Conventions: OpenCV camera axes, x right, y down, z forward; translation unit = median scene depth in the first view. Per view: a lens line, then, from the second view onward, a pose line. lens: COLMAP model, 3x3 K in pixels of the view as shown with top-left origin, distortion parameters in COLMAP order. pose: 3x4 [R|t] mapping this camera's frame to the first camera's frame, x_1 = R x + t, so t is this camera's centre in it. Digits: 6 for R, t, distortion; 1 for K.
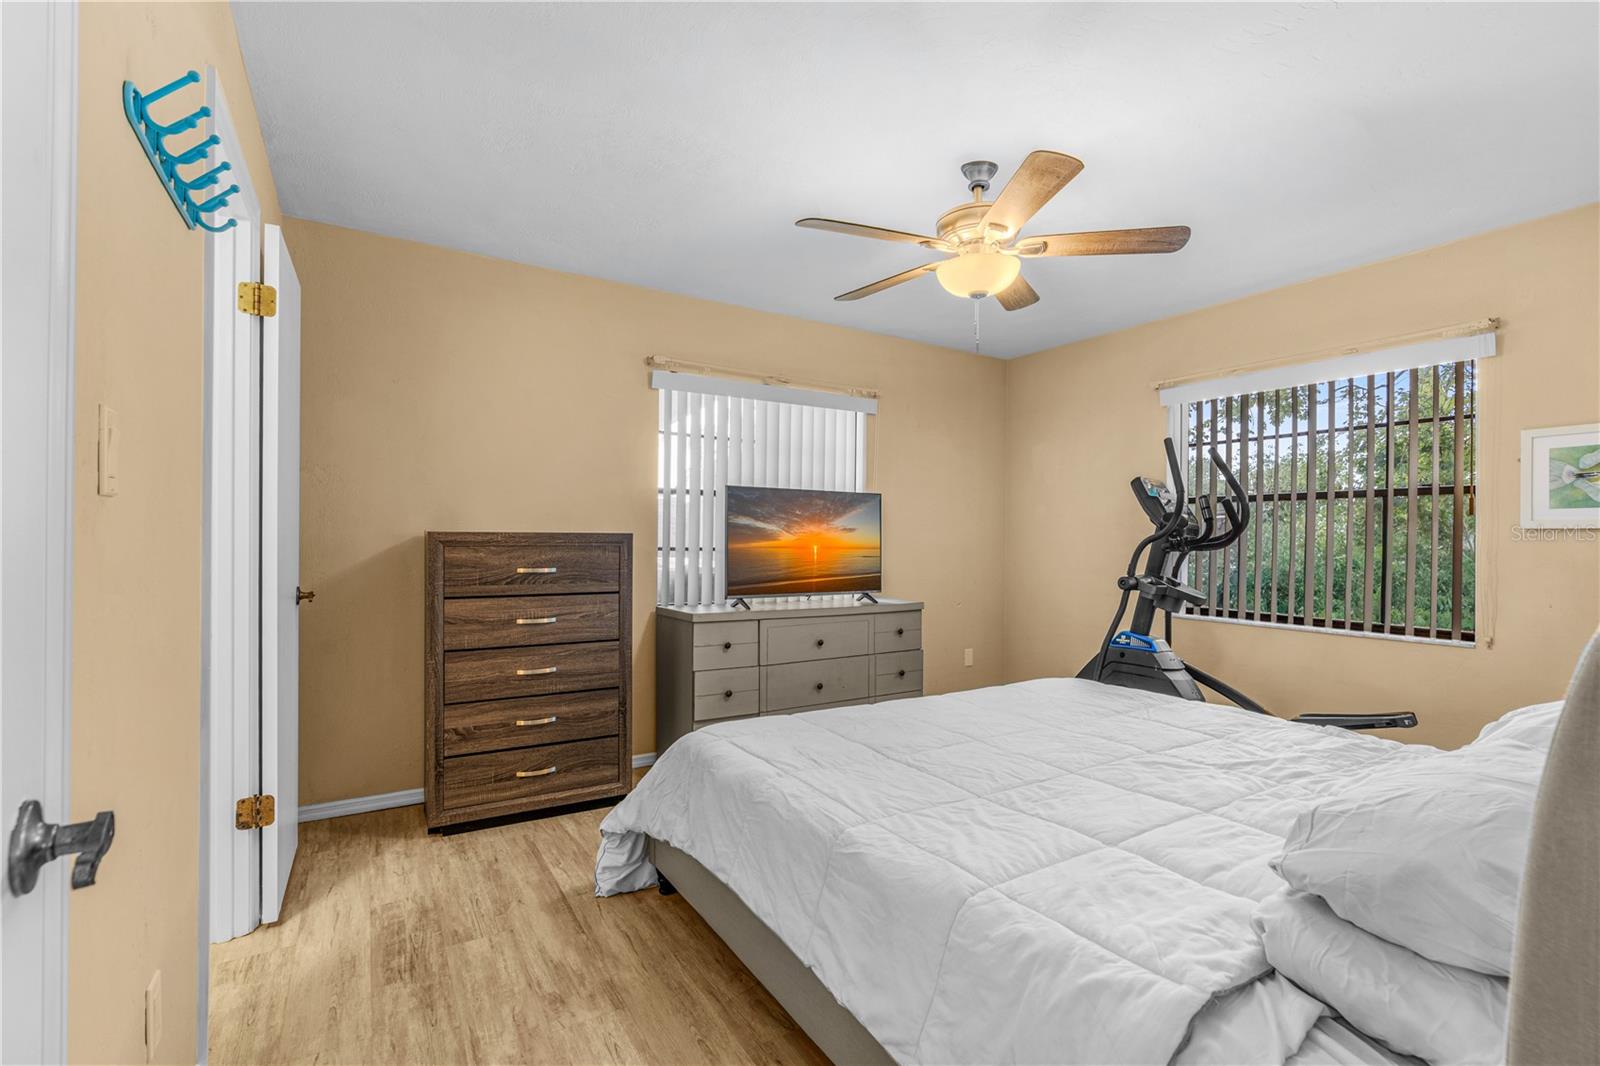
lens RADIAL K [[720.9, 0, 804.3], [0, 720.9, 545.3], [0, 0, 1]] dist [-0.011859, 0.003953]
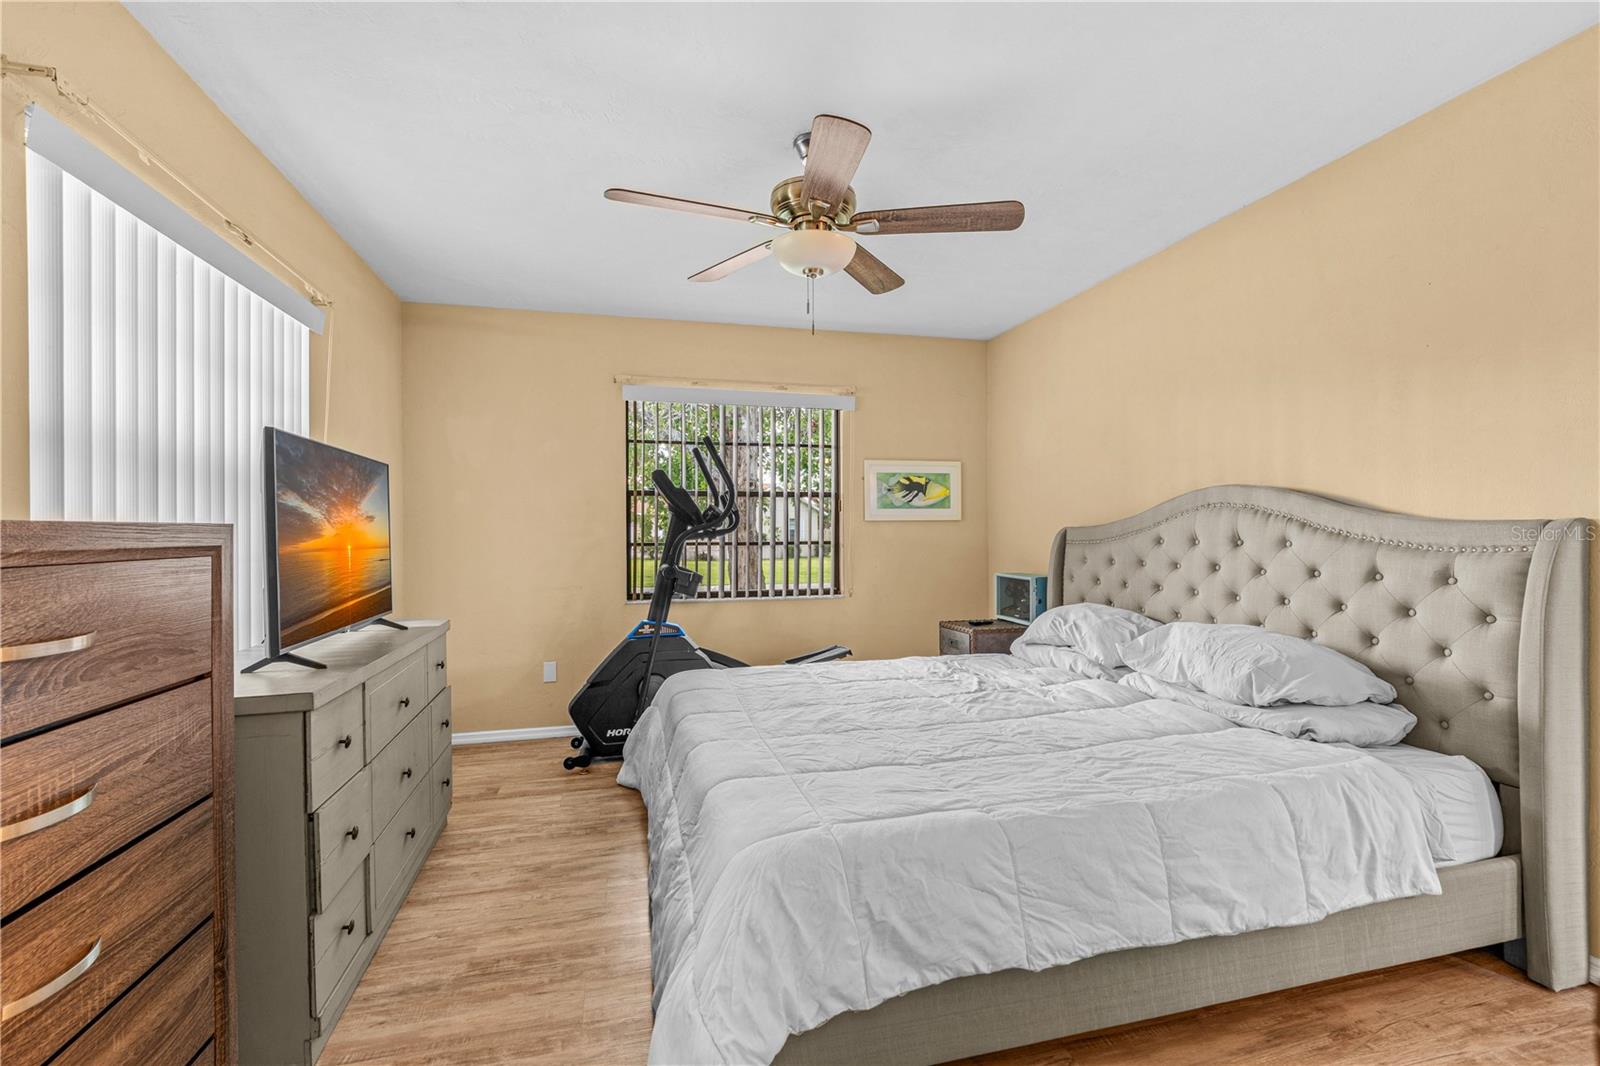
lens RADIAL K [[728.7, 0, 807.1], [0, 728.7, 529.9], [0, 0, 1]] dist [-0.002012, 0.000340]
pose [[0.287329, -0.008284, 0.957796, -0.563056], [0.017261, 0.999845, 0.003469, -0.009292], [-0.957676, 0.015536, 0.287428, 0.592084]]
